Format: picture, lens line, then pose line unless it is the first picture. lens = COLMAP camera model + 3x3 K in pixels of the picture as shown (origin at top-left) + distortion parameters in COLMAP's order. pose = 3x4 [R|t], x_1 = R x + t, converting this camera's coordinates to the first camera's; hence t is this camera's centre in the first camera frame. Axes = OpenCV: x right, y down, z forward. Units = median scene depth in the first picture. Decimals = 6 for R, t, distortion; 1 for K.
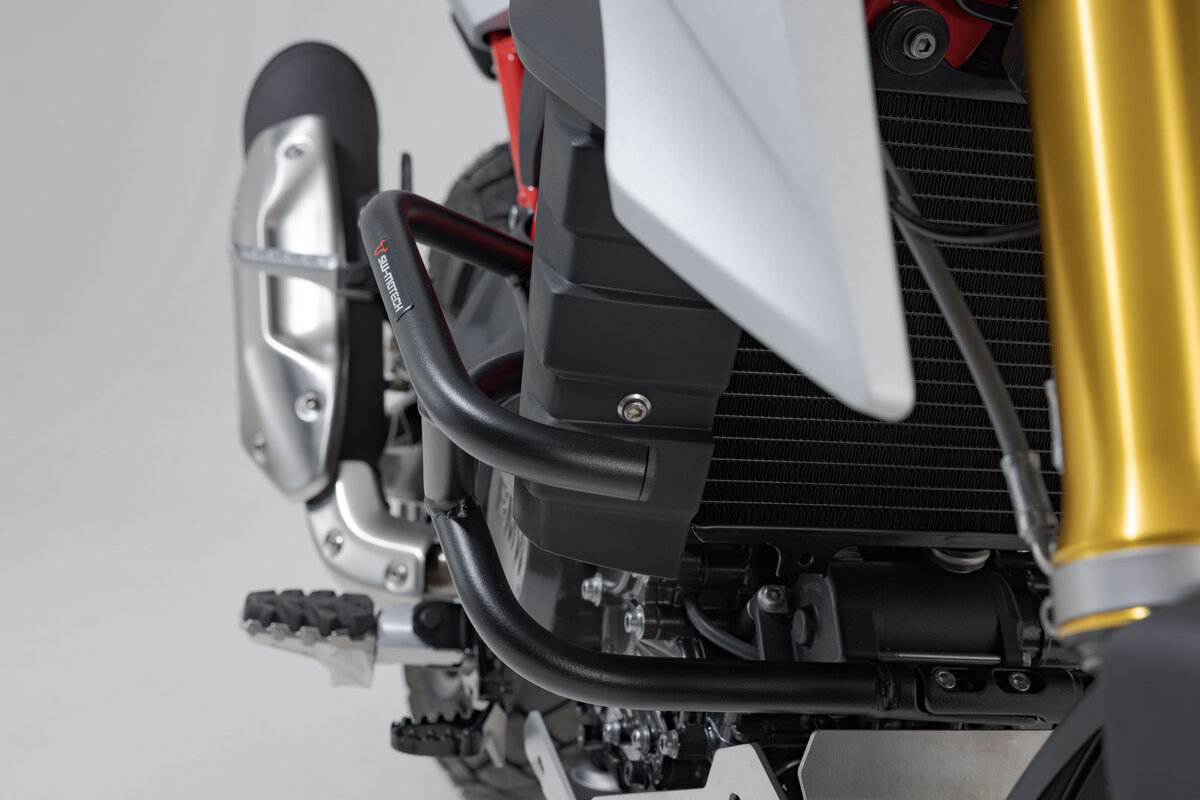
lens RADIAL K [[1746.0, 0, 600.0], [0, 1746.0, 400.0], [0, 0, 1]] dist [0.034779, -0.023016]
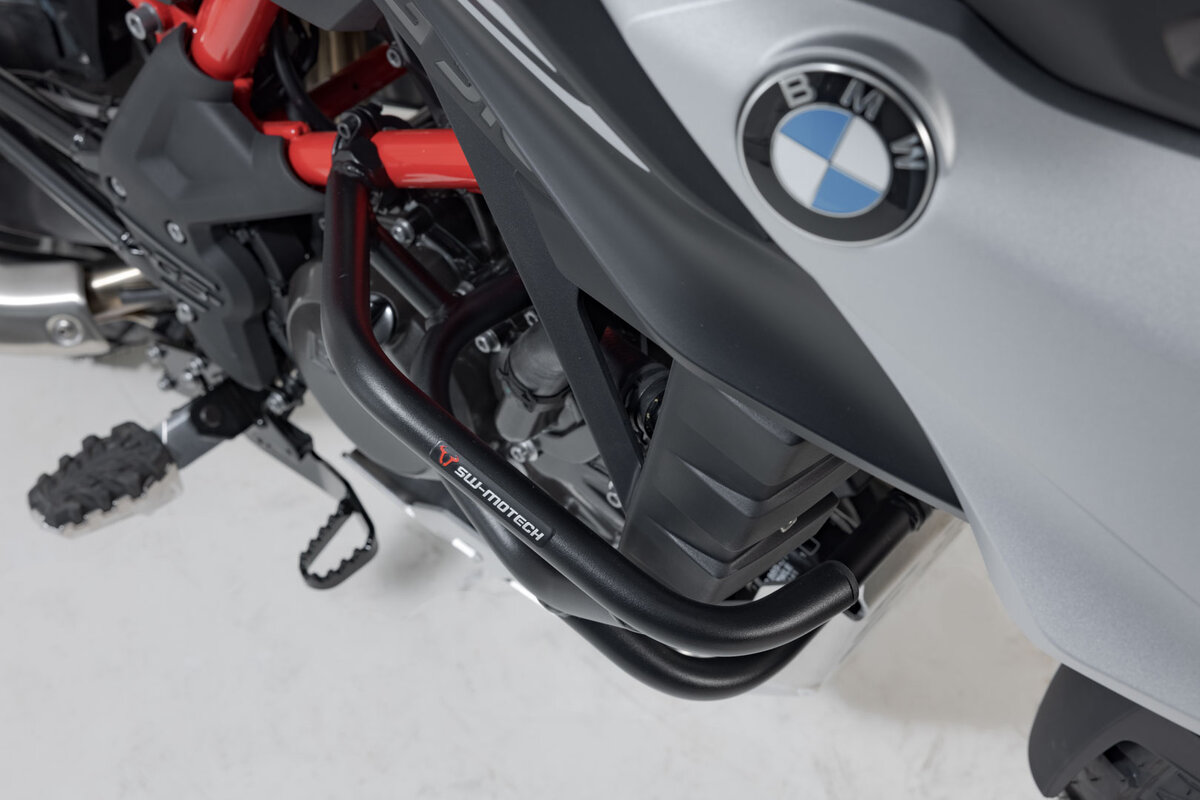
lens RADIAL K [[1746.0, 0, 600.0], [0, 1746.0, 400.0], [0, 0, 1]] dist [0.034779, -0.023016]
pose [[0.803913, -0.507672, 0.309828, -0.309732], [0.221091, 0.738702, 0.636741, -0.639531], [-0.552126, -0.443384, 0.706093, 0.273697]]
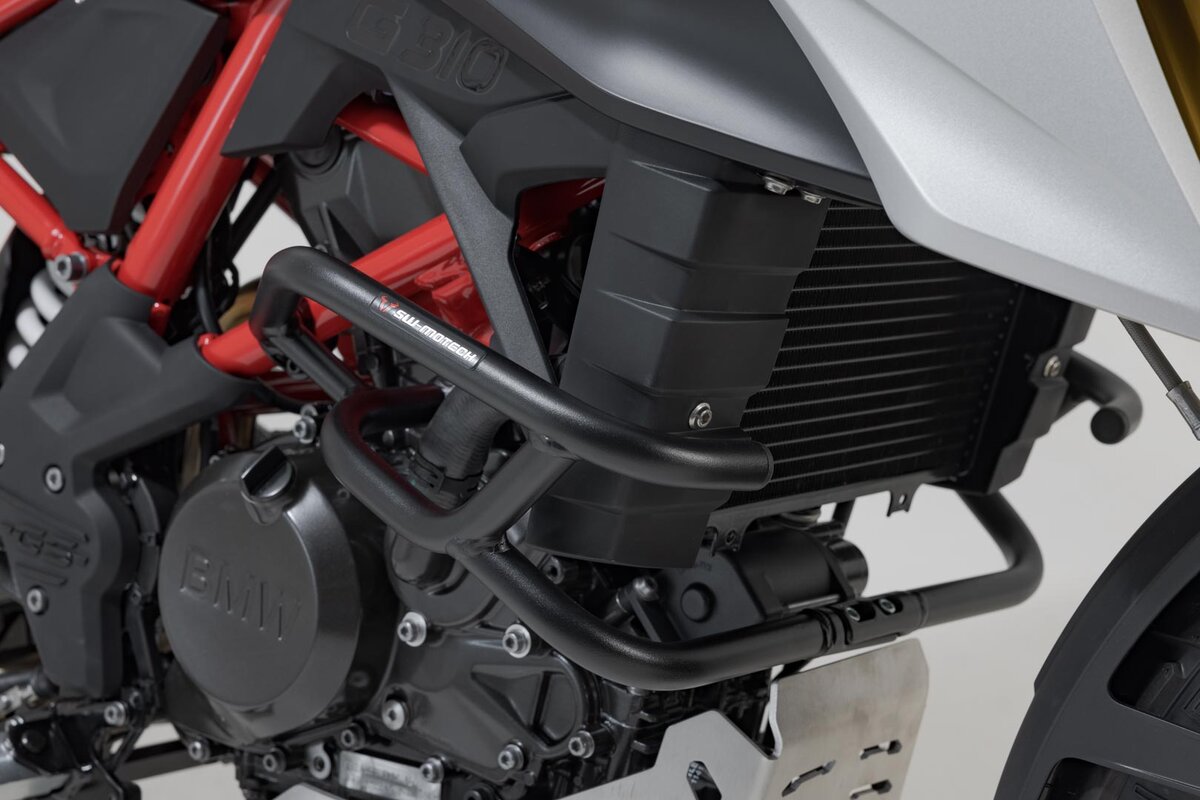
lens RADIAL K [[2366.7, 0, 600.0], [0, 2366.7, 400.0], [0, 0, 1]] dist [0.035222, 0.401868]
pose [[0.773470, -0.140517, 0.618061, -0.813927], [0.148792, 0.988121, 0.038446, -0.061680], [-0.616122, 0.062226, 0.785189, -0.137316]]
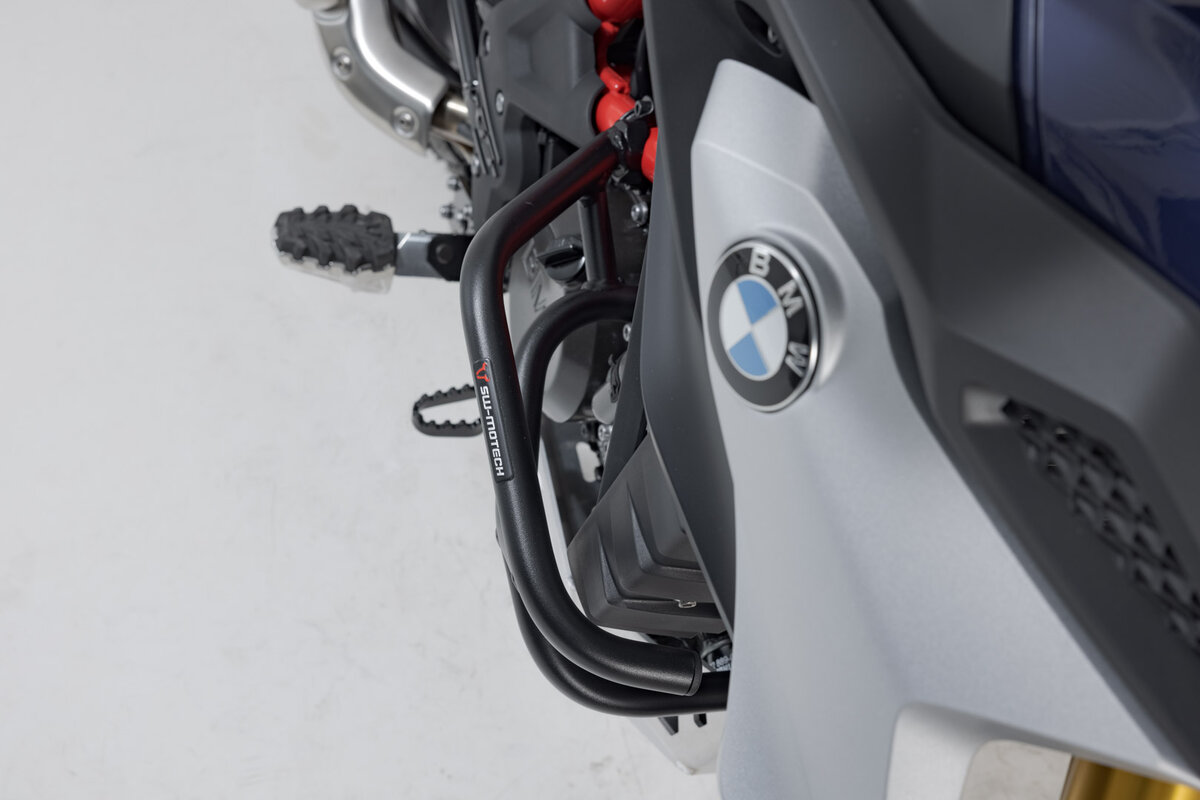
lens RADIAL K [[1746.0, 0, 600.0], [0, 1746.0, 400.0], [0, 0, 1]] dist [0.034779, -0.023016]
pose [[0.988560, 0.100228, 0.112706, -0.161606], [-0.148970, 0.765675, 0.625740, -0.719694], [-0.023580, -0.635371, 0.771847, 0.116211]]
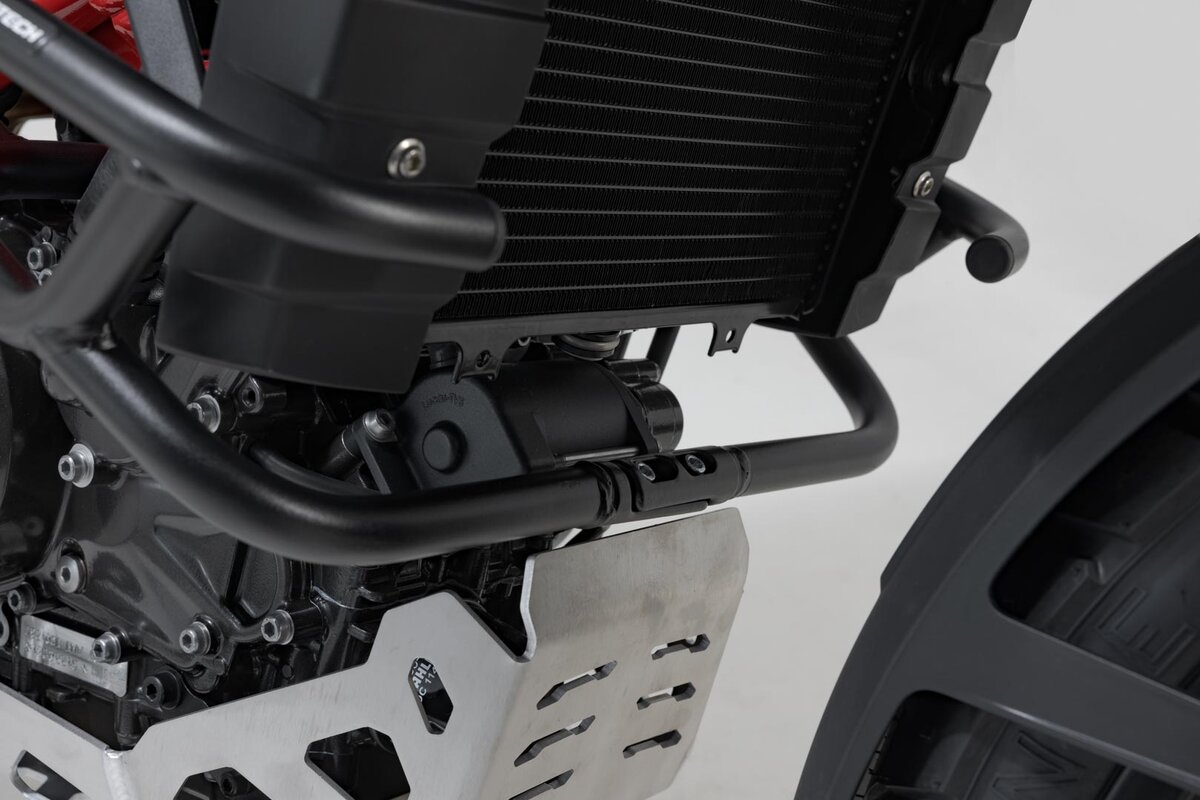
lens RADIAL K [[1746.0, 0, 600.0], [0, 1746.0, 400.0], [0, 0, 1]] dist [0.034779, -0.023016]
pose [[0.767805, -0.128905, 0.627582, -0.336570], [0.098971, 0.991656, 0.082602, 0.044500], [-0.632993, -0.001310, 0.774156, 0.301691]]
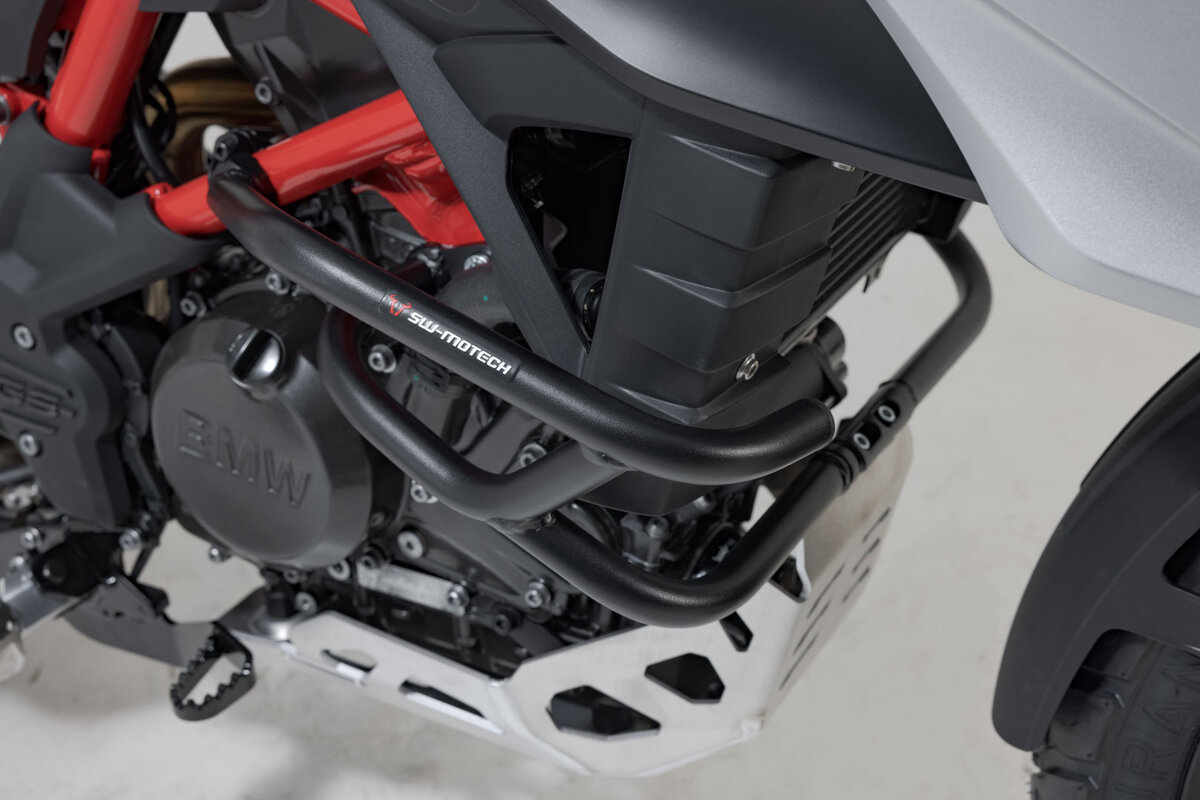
lens RADIAL K [[1746.0, 0, 600.0], [0, 1746.0, 400.0], [0, 0, 1]] dist [0.034779, -0.023016]
pose [[0.677079, -0.444109, 0.586798, -0.554906], [0.229589, 0.885055, 0.404928, -0.352959], [-0.699180, -0.139446, 0.701214, 0.267317]]
